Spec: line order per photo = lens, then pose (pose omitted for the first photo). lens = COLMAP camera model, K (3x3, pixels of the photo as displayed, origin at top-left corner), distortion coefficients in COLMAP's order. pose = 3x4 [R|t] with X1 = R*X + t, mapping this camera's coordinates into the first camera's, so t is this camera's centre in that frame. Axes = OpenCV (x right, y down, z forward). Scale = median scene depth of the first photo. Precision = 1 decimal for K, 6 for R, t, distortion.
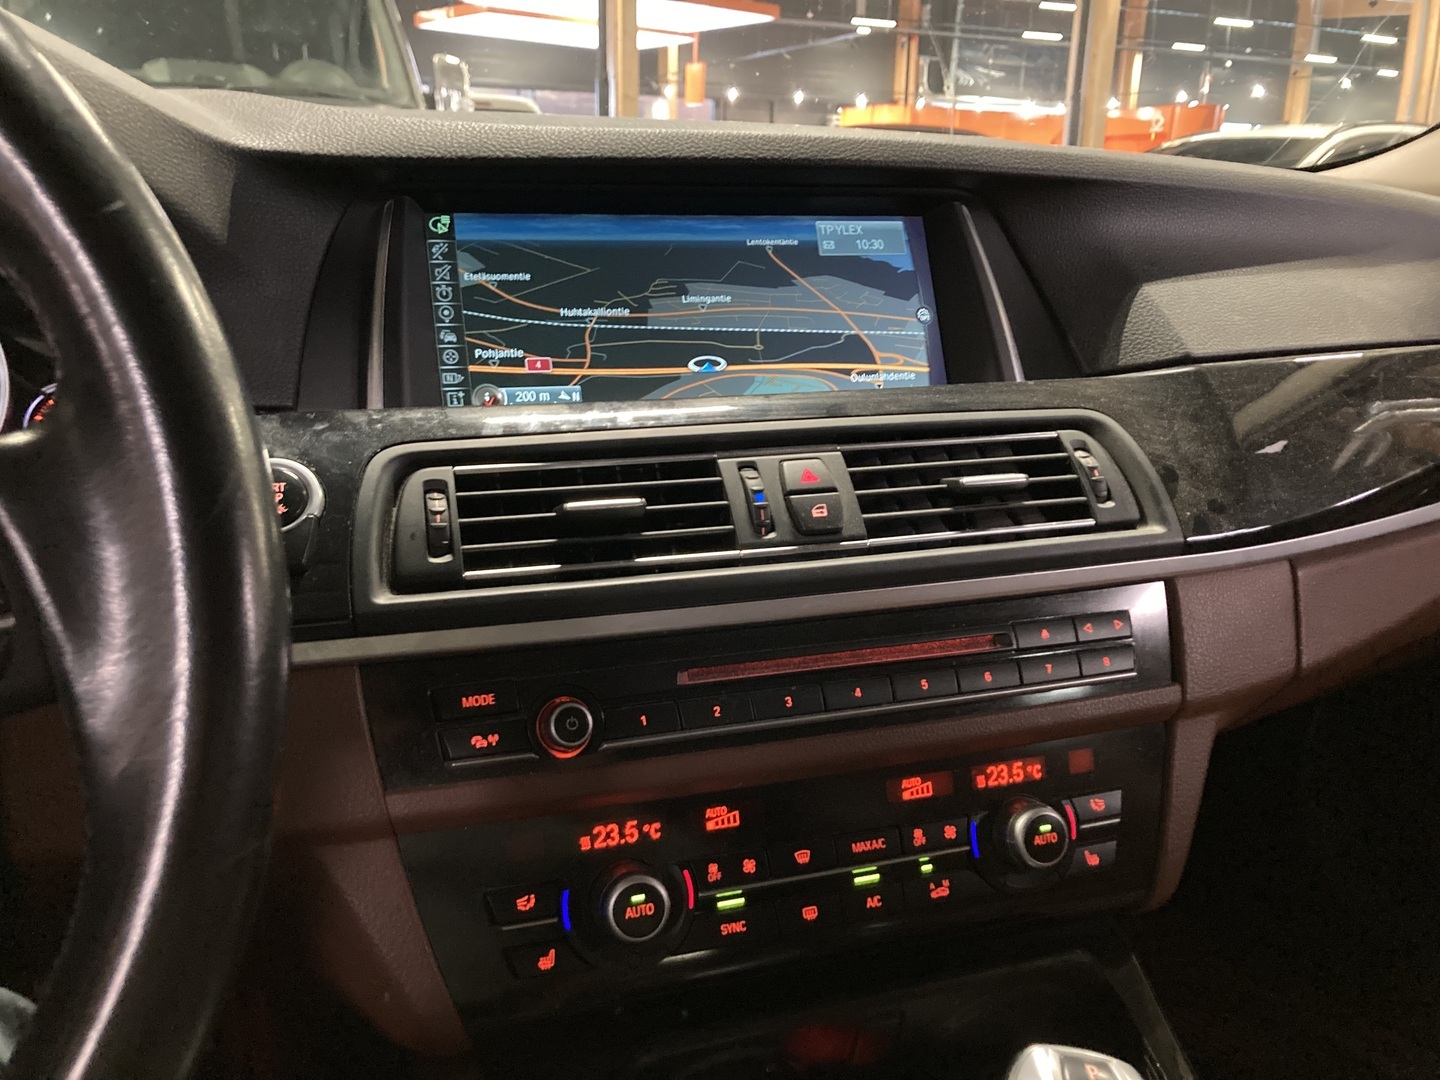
lens RADIAL K [[1197.7, 0, 720.0], [0, 1197.7, 540.0], [0, 0, 1]] dist [0.044054, -0.023396]
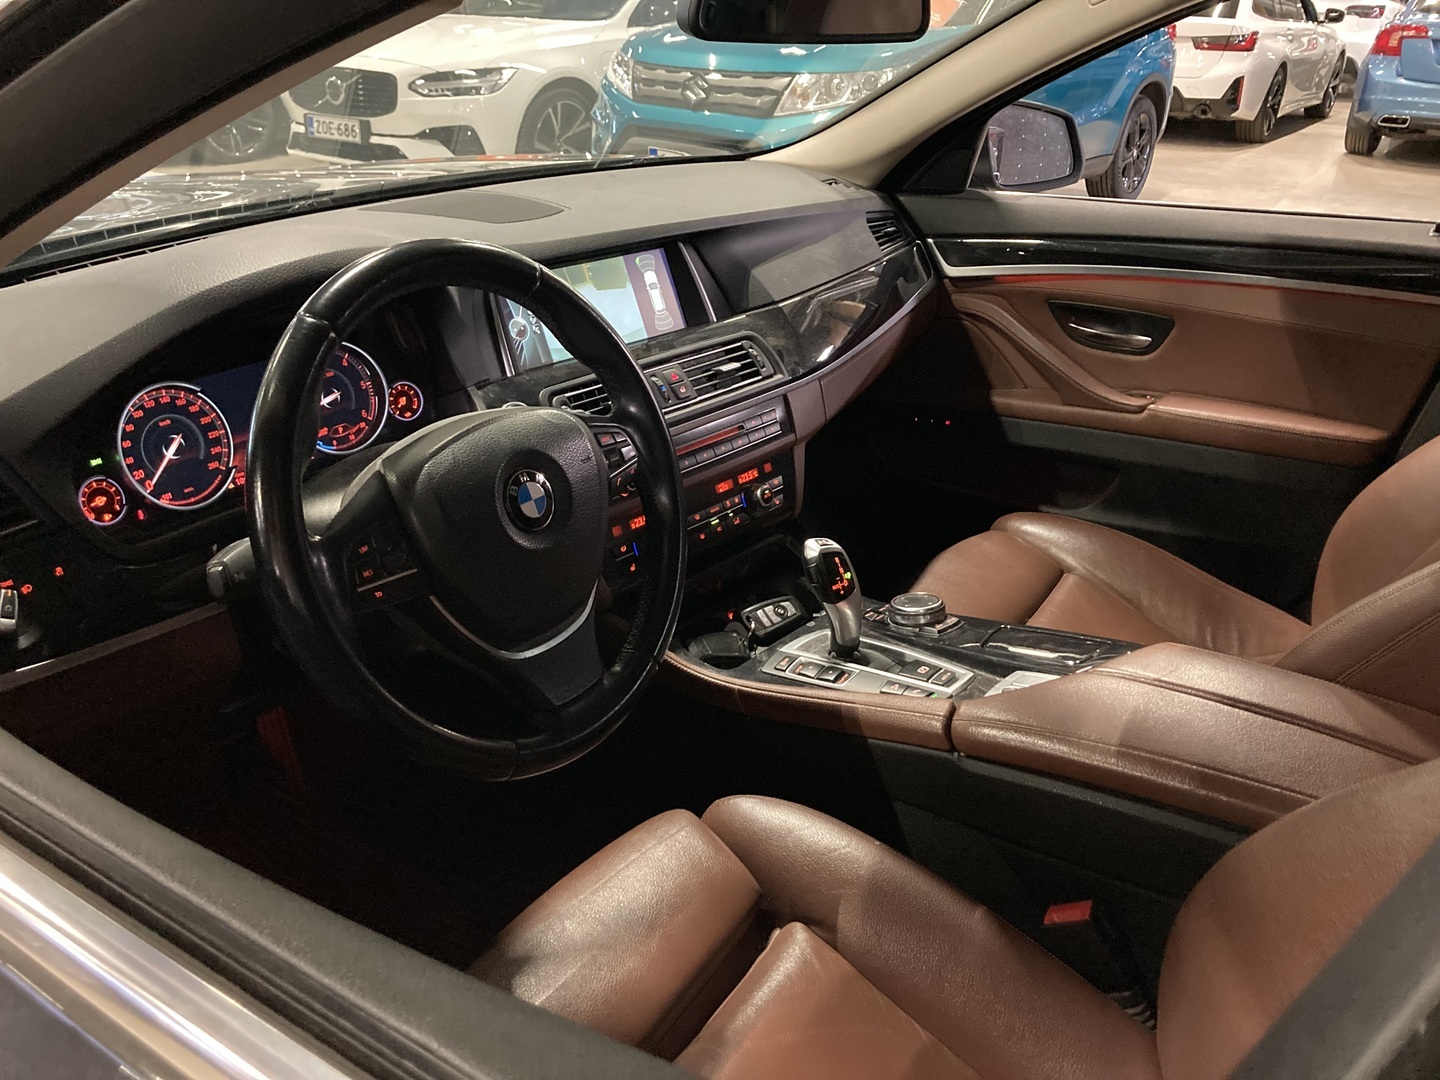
lens RADIAL K [[1197.7, 0, 718.1], [0, 1197.7, 540.9], [0, 0, 1]] dist [0.044054, -0.023396]
pose [[0.851486, -0.199058, 0.485126, -1.113869], [0.109152, 0.972165, 0.207318, -0.220865], [-0.512891, -0.123576, 0.849513, -1.221841]]
